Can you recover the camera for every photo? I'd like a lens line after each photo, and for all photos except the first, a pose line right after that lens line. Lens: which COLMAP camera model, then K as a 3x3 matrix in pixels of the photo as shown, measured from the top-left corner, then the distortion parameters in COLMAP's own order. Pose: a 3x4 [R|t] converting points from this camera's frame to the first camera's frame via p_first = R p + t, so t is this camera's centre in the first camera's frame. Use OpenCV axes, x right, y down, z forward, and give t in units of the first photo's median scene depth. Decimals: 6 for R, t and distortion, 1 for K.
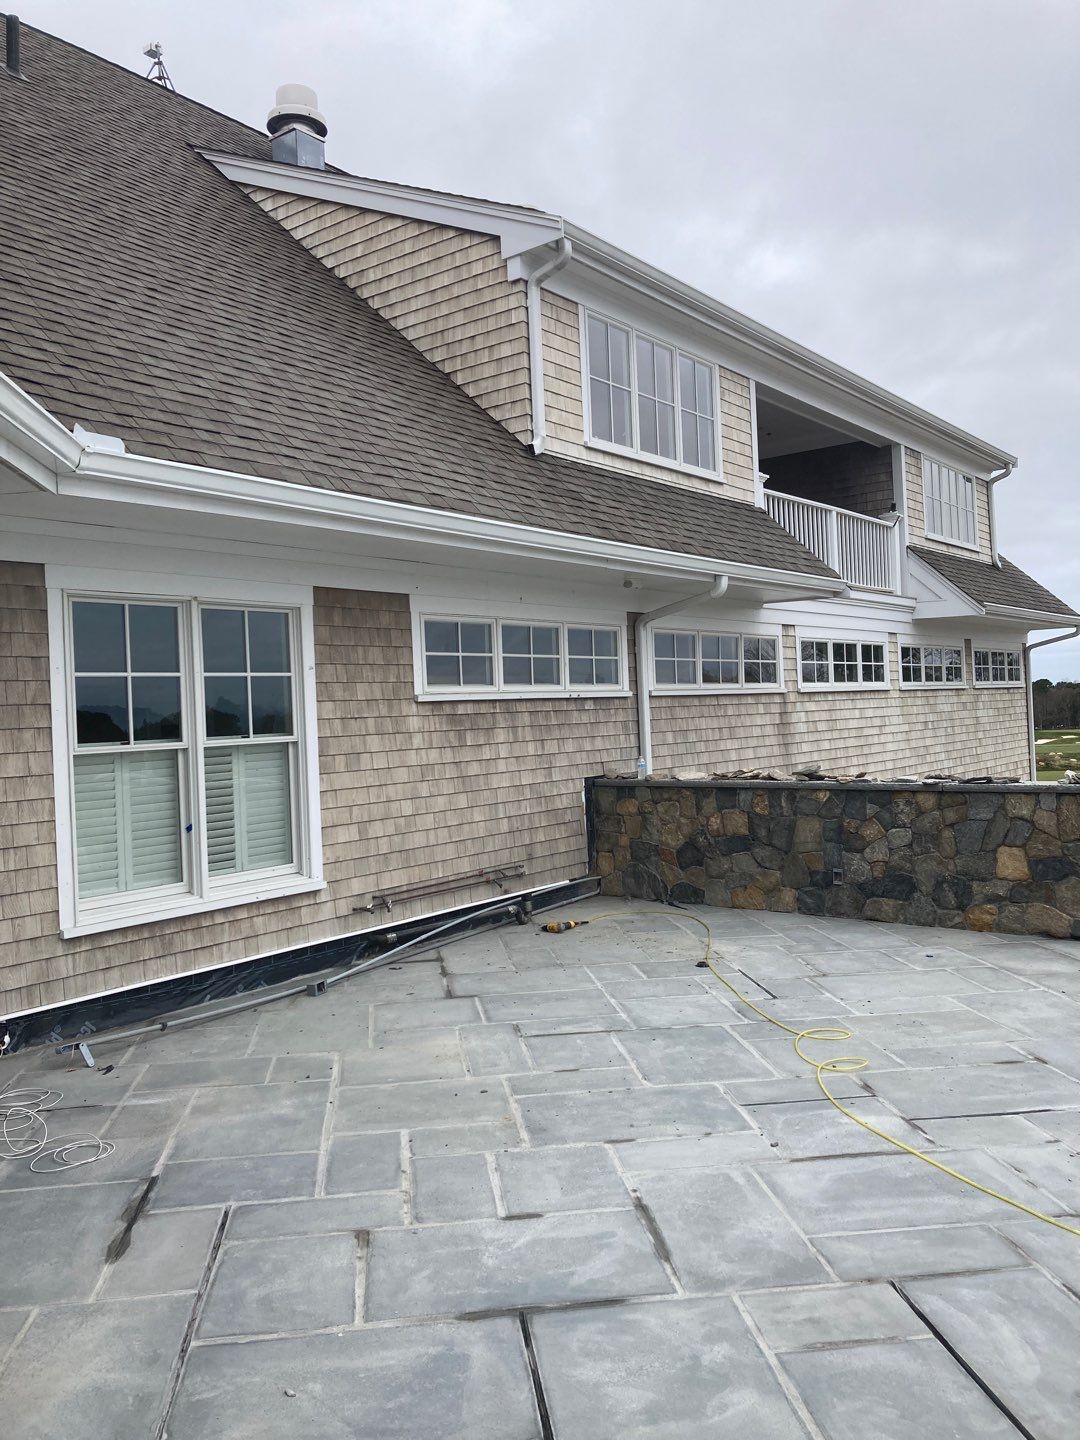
lens RADIAL K [[1136.9, 0, 568.1], [0, 1136.9, 714.6], [0, 0, 1]] dist [0.039212, -0.027817]
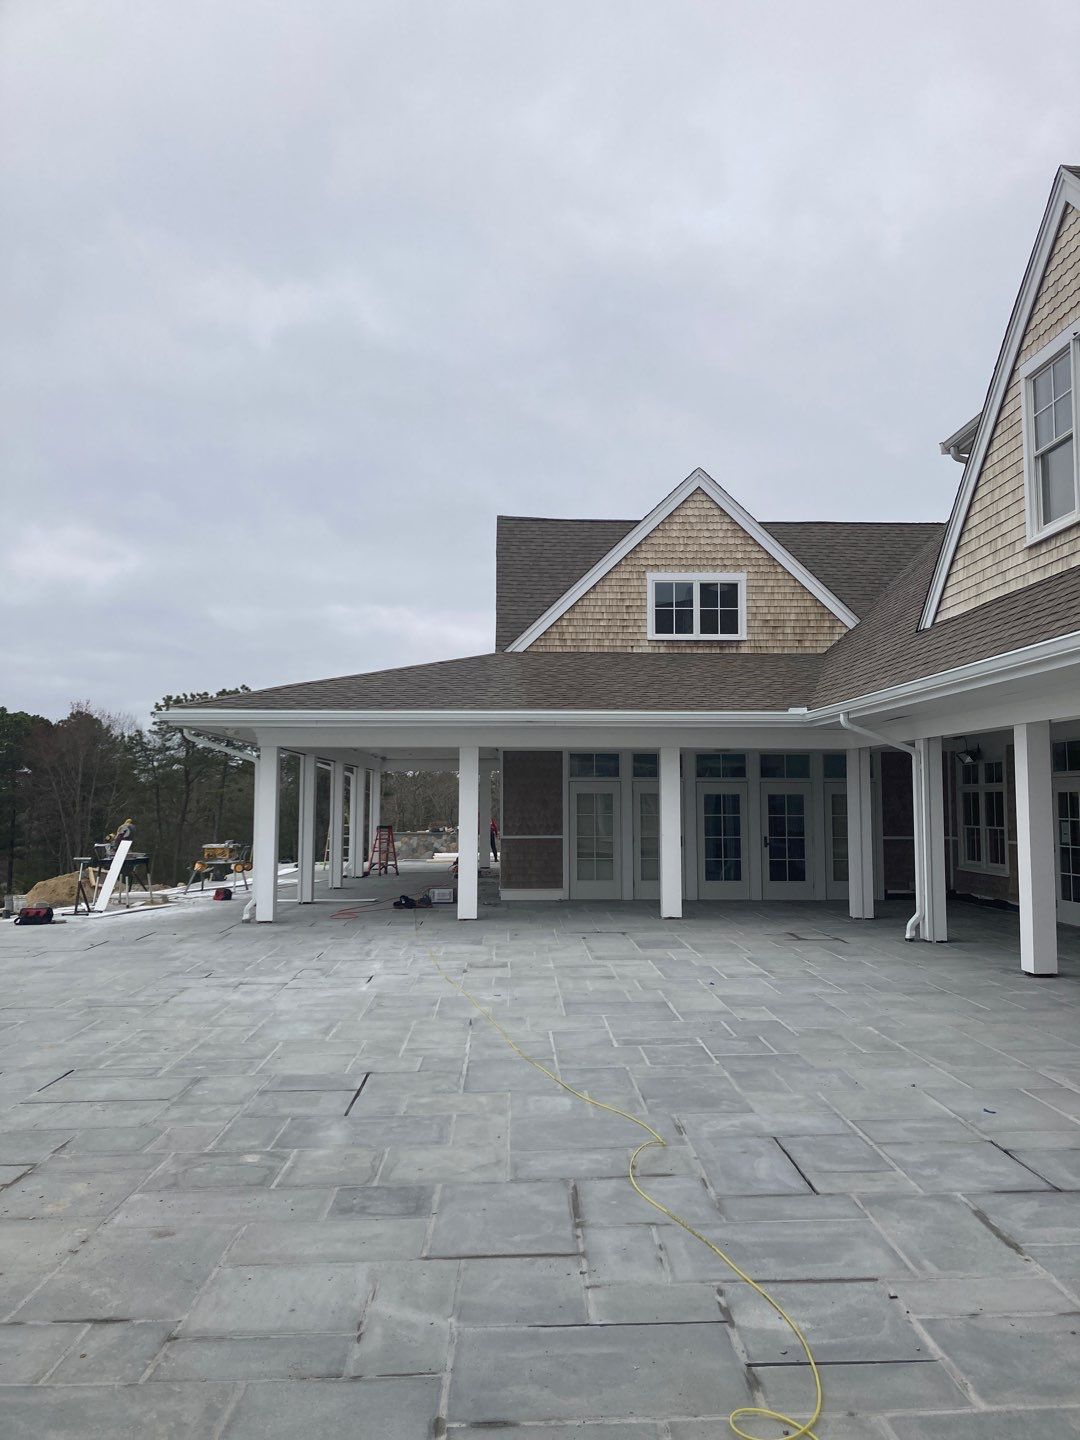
lens RADIAL K [[1136.9, 0, 568.1], [0, 1136.9, 714.6], [0, 0, 1]] dist [0.039212, -0.027817]
pose [[-0.993380, 0.052452, 0.102197, 0.372036], [0.044024, 0.995573, -0.083045, -0.024685], [-0.106101, -0.077996, -0.991292, 2.293185]]
